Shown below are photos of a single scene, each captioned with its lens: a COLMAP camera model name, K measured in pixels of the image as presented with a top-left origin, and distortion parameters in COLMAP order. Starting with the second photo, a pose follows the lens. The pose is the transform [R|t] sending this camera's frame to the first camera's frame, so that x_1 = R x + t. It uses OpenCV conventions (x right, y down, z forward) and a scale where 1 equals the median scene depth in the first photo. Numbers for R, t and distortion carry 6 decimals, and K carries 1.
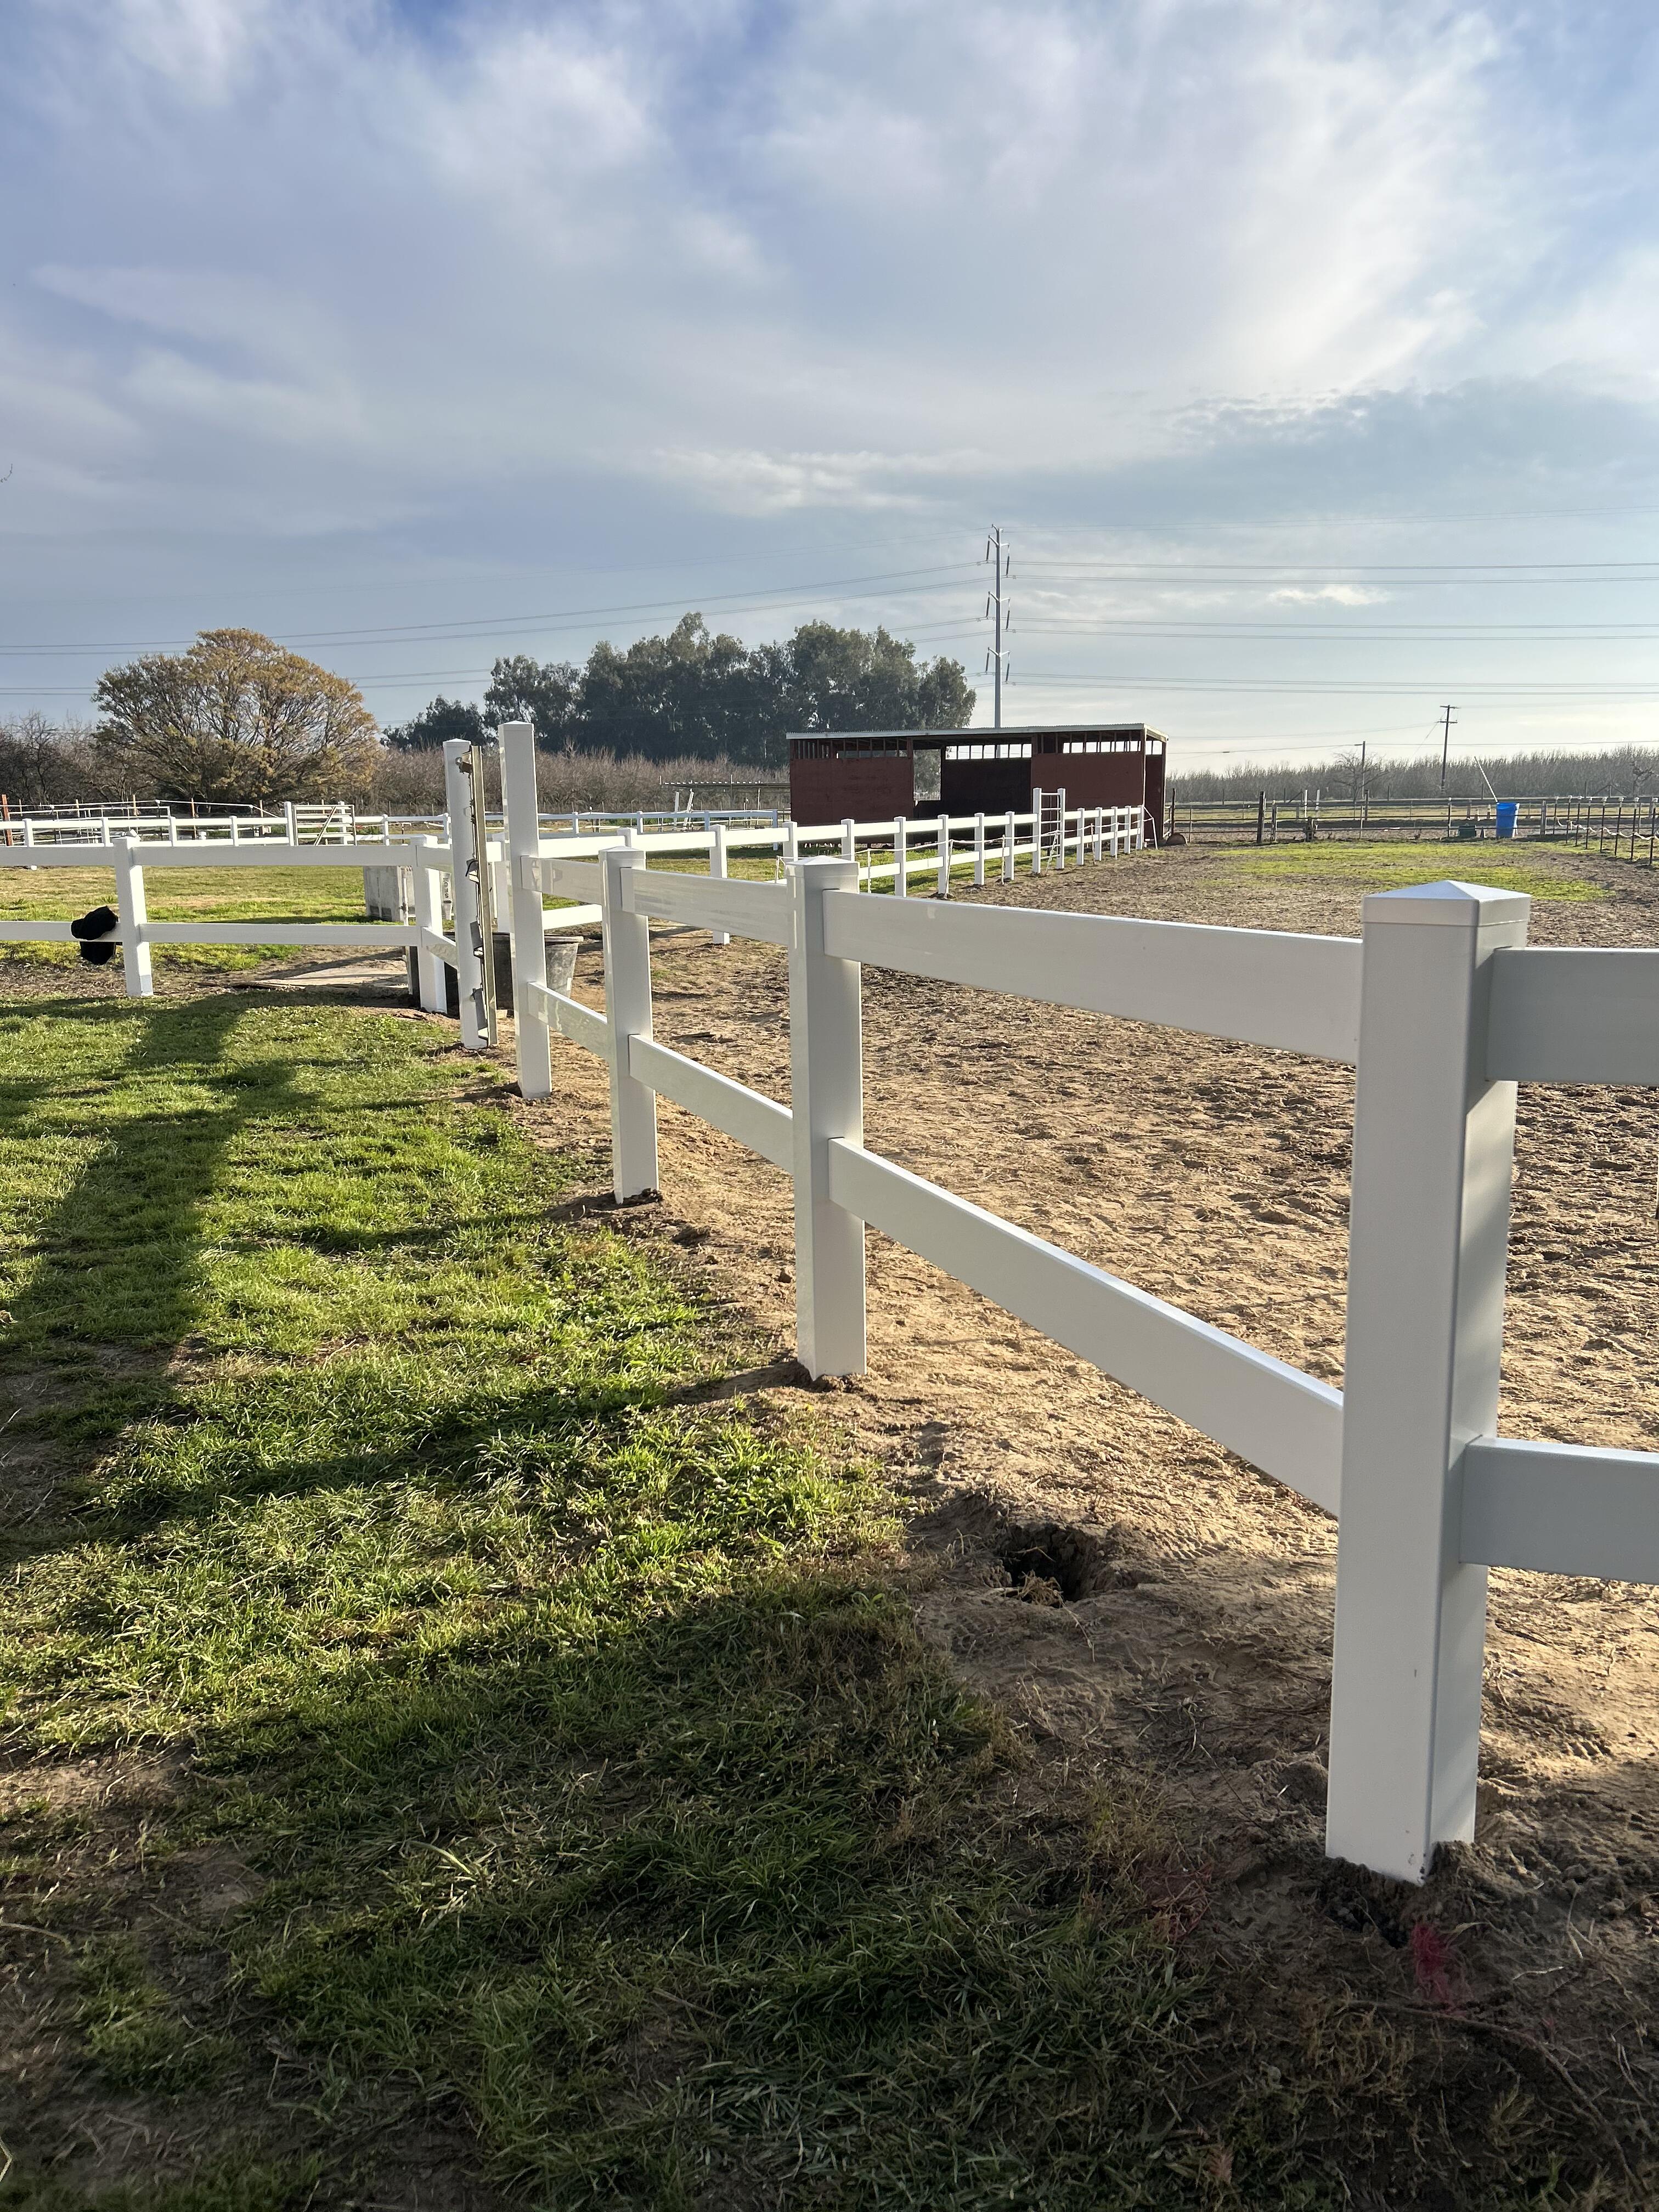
lens RADIAL K [[1711.7, 0, 854.4], [0, 1711.7, 1096.5], [0, 0, 1]] dist [0.045684, -0.042907]
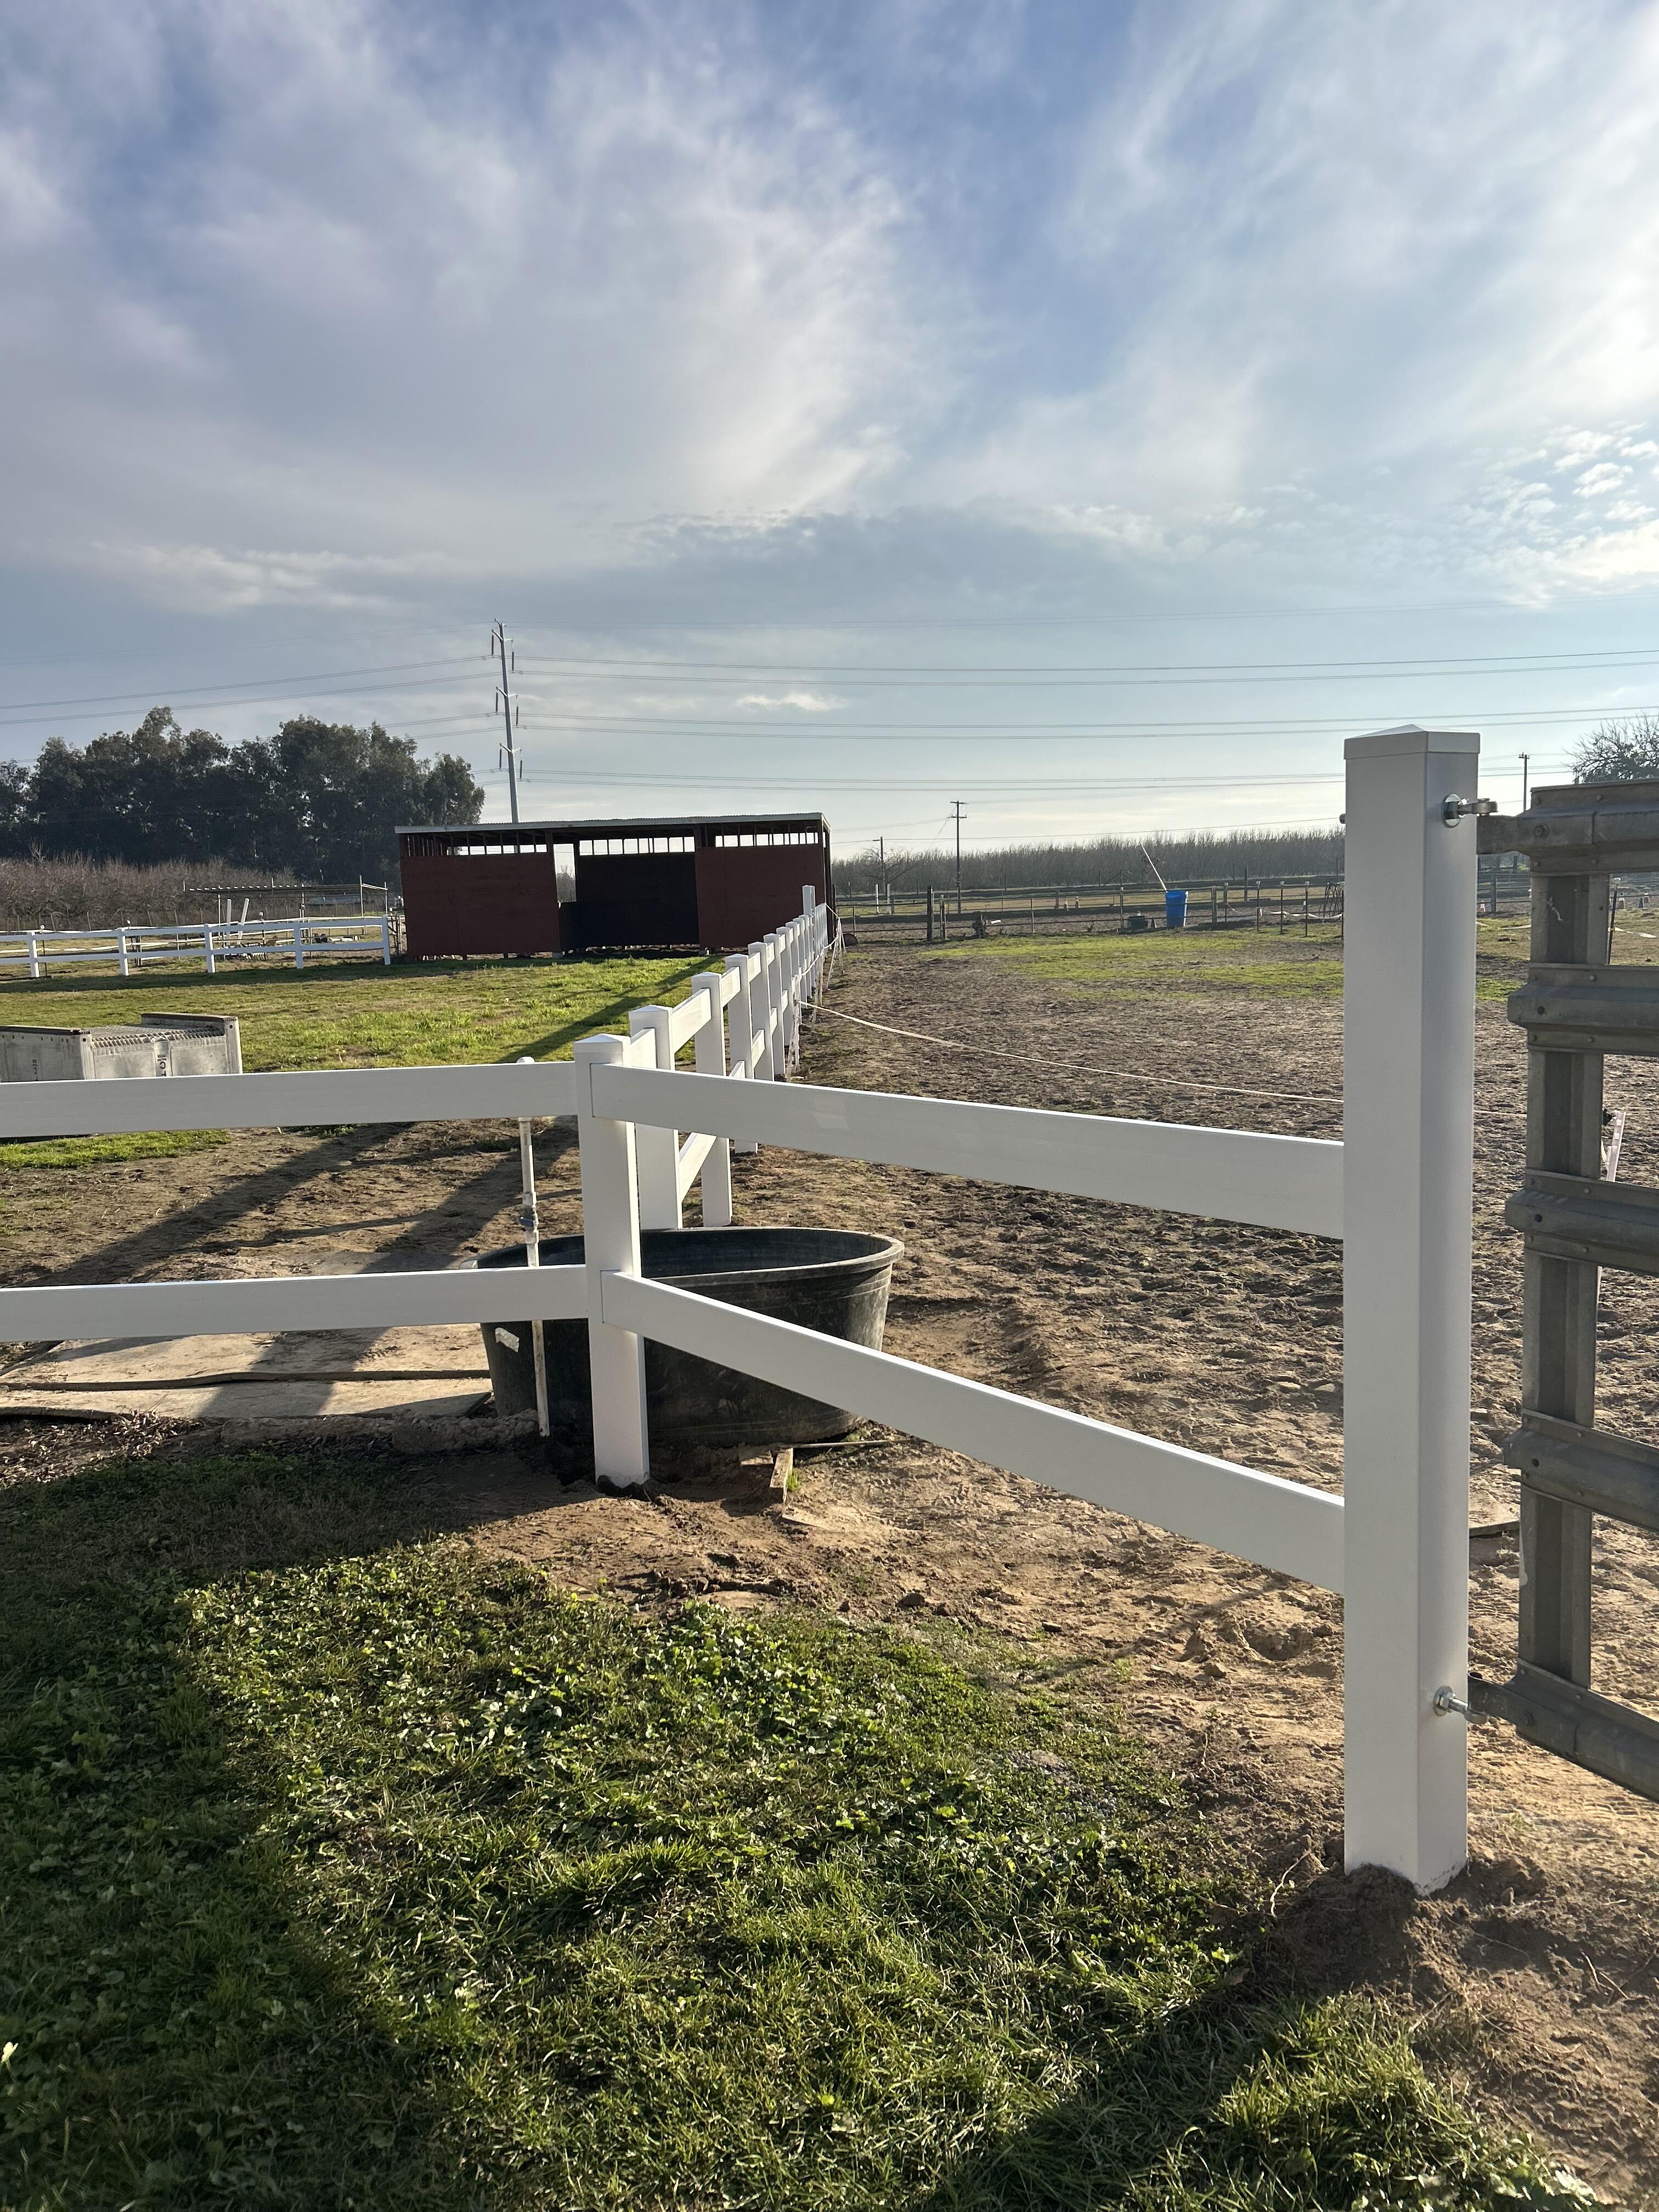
lens RADIAL K [[1691.4, 0, 840.1], [0, 1691.4, 1101.3], [0, 0, 1]] dist [0.038589, -0.031420]
pose [[0.958055, -0.059470, 0.280346, -0.082076], [0.073845, 0.996427, -0.040987, -0.036542], [-0.276906, 0.059970, 0.959024, 0.207806]]
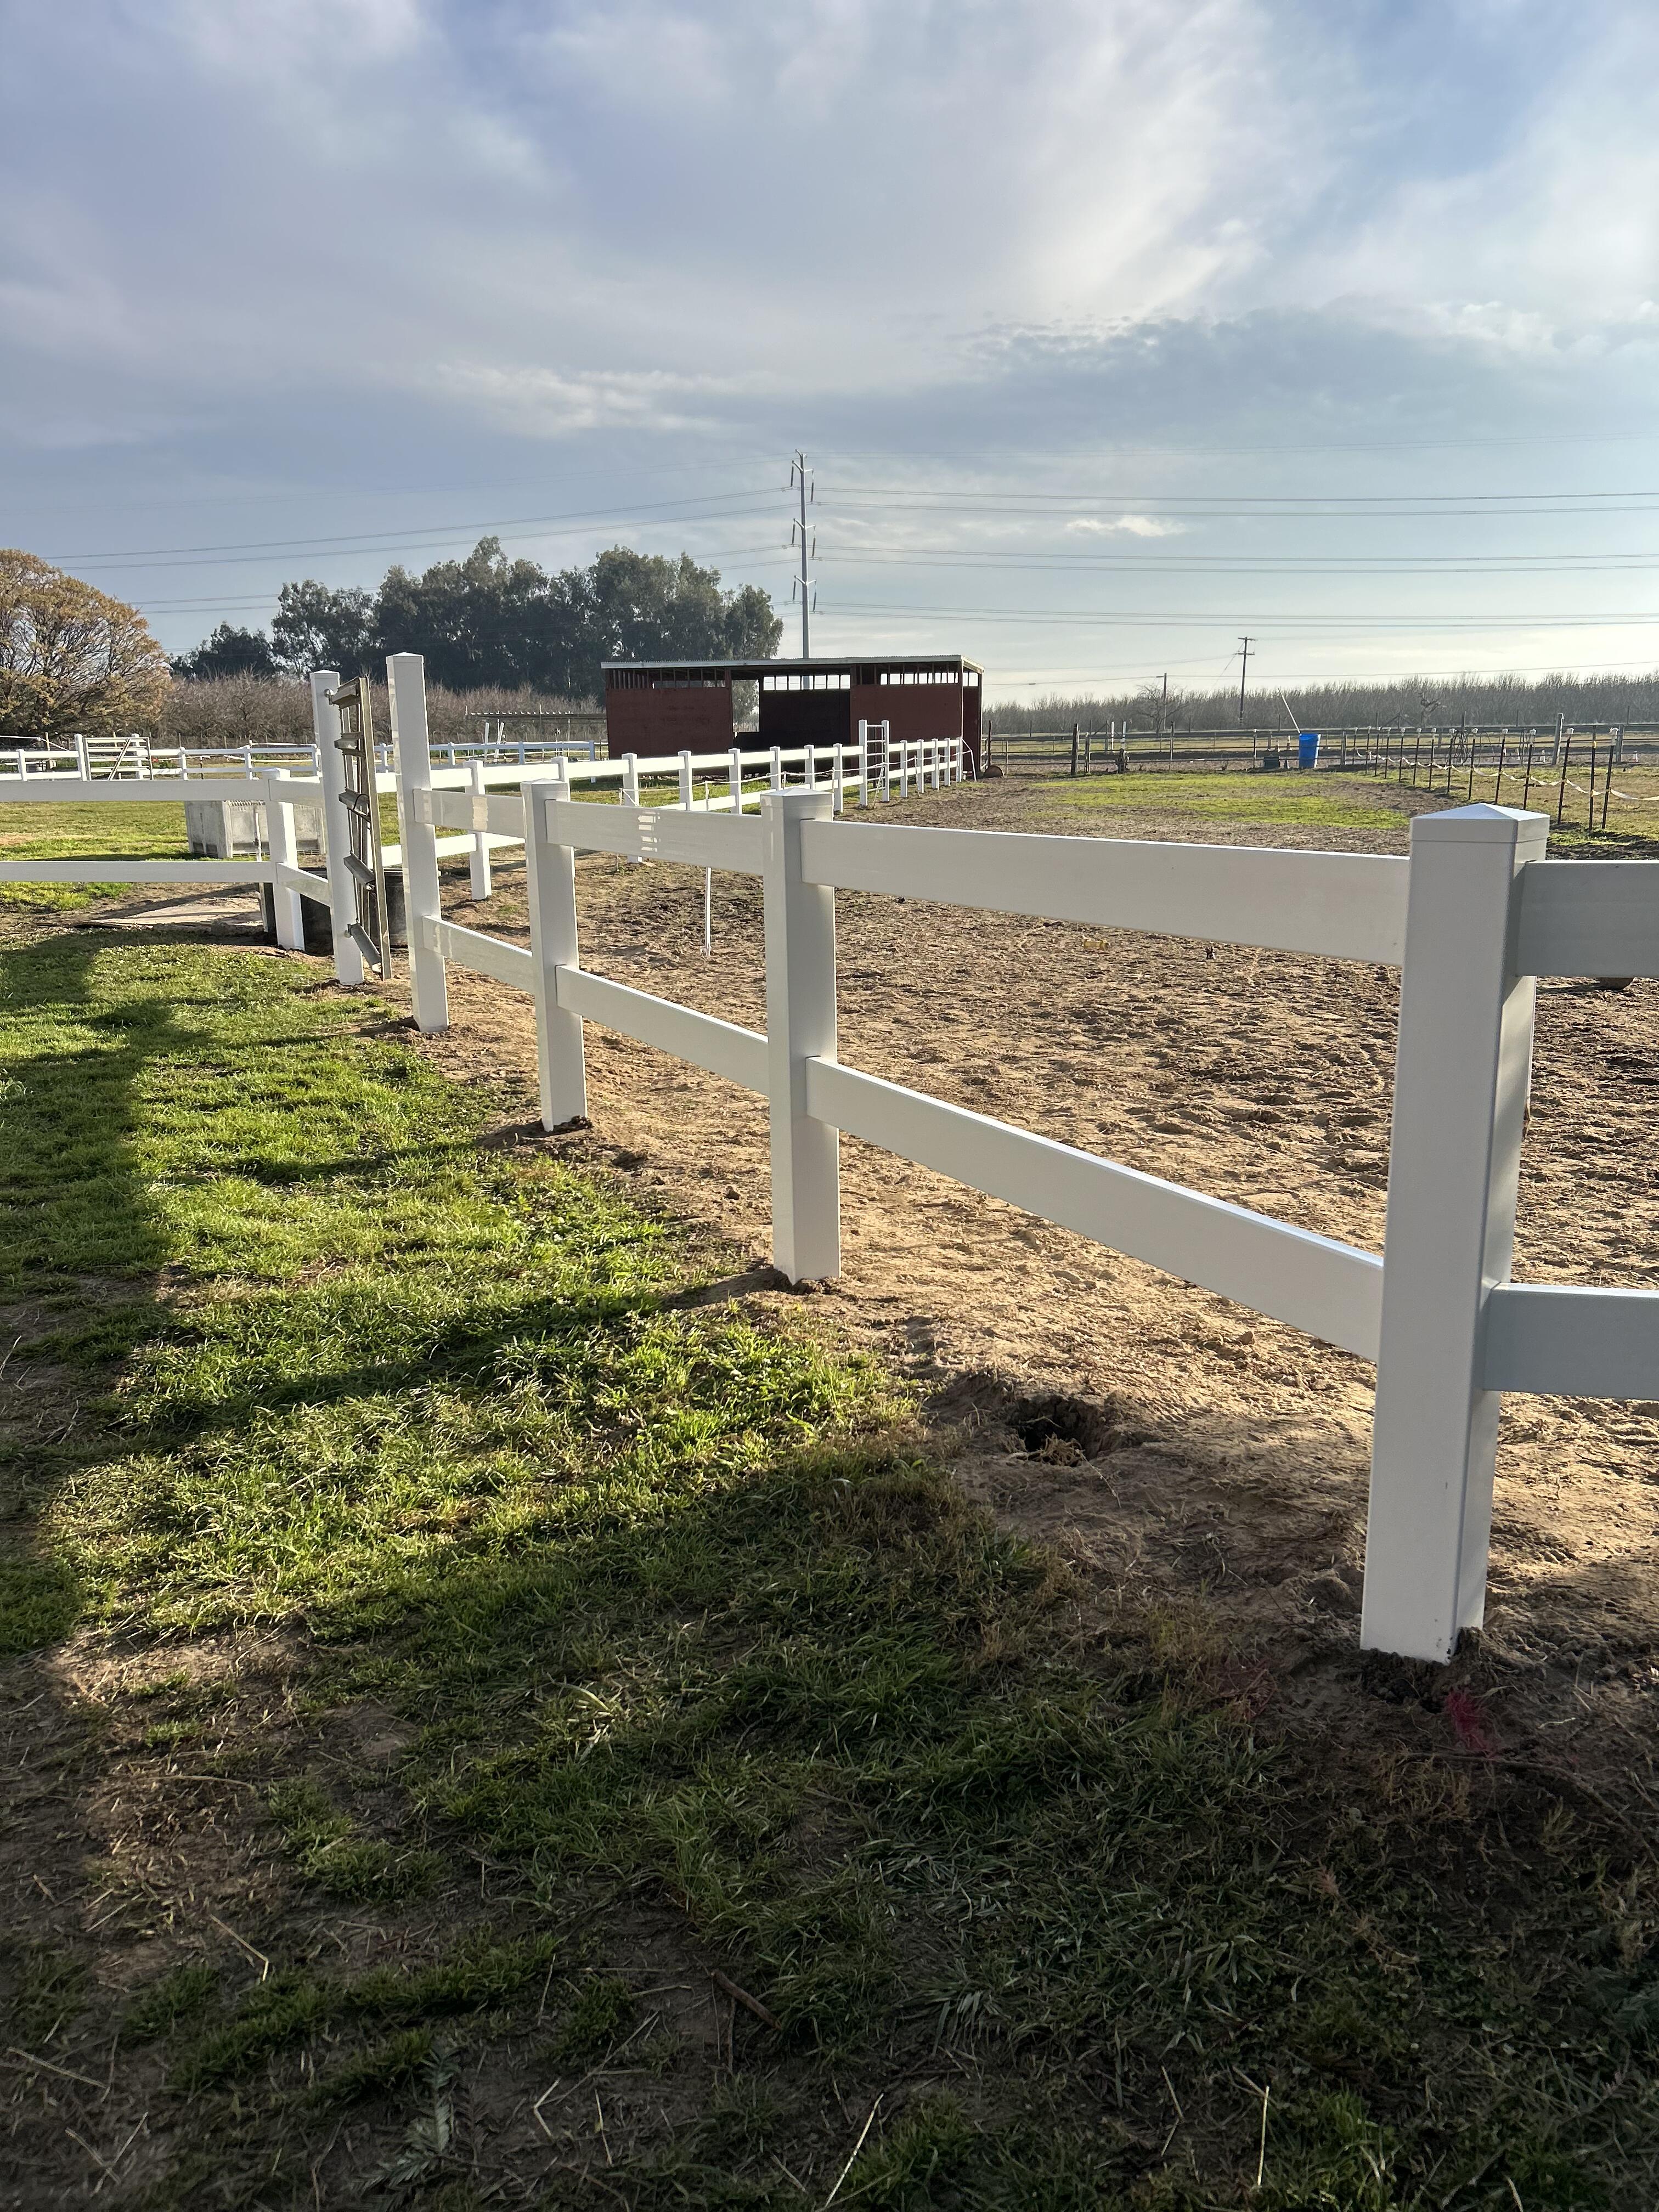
lens RADIAL K [[1715.2, 0, 829.5], [0, 1715.2, 1106.0], [0, 0, 1]] dist [0.044812, -0.039984]
pose [[0.995030, -0.022985, 0.096881, -0.027617], [0.018760, 0.998842, 0.044295, 0.002138], [-0.097787, -0.042258, 0.994310, -0.016275]]
